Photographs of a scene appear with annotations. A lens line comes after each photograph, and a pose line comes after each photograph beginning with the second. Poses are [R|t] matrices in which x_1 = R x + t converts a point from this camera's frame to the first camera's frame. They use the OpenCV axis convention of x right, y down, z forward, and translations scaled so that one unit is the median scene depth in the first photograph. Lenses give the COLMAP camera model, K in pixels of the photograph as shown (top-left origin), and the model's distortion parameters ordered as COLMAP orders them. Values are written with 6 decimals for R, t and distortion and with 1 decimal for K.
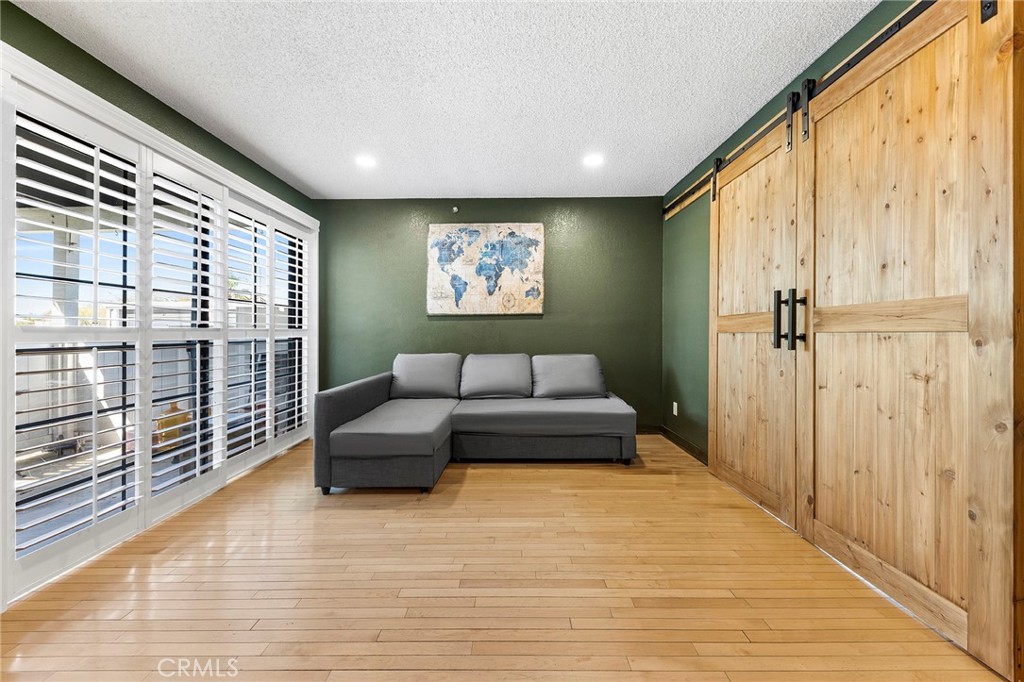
lens RADIAL K [[422.0, 0, 525.6], [0, 422.0, 329.5], [0, 0, 1]] dist [0.004106, -0.001657]
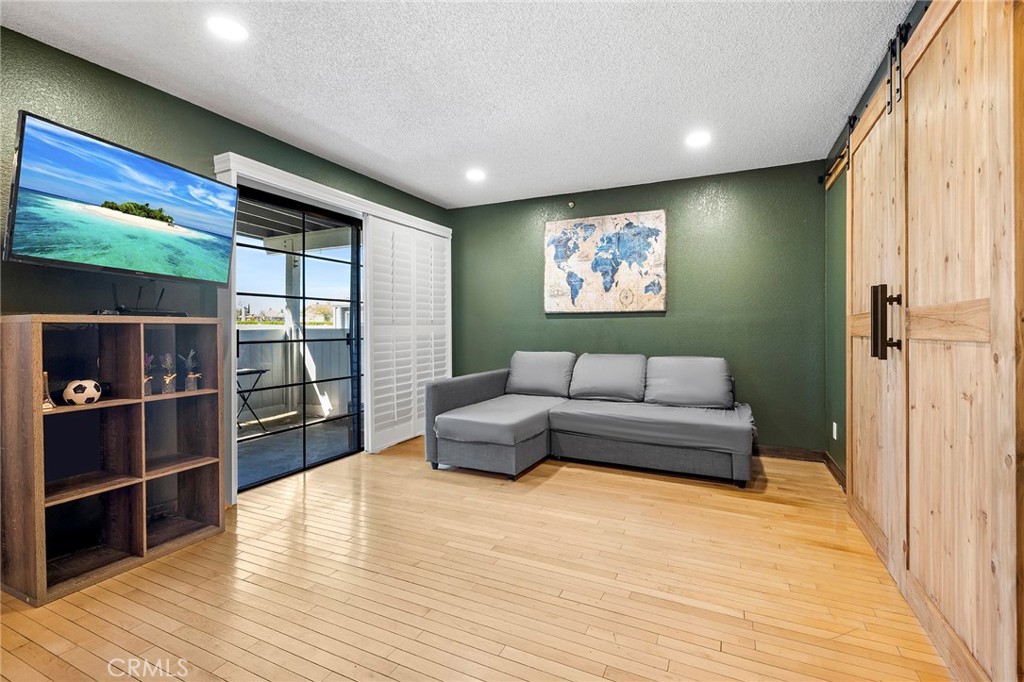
lens RADIAL K [[482.1, 0, 494.9], [0, 482.1, 327.2], [0, 0, 1]] dist [0.000335, 0.000234]
pose [[0.894554, 0.006381, -0.446914, 0.231947], [-0.003692, 0.999969, 0.006886, -0.010714], [0.446944, -0.004510, 0.894551, -0.101618]]
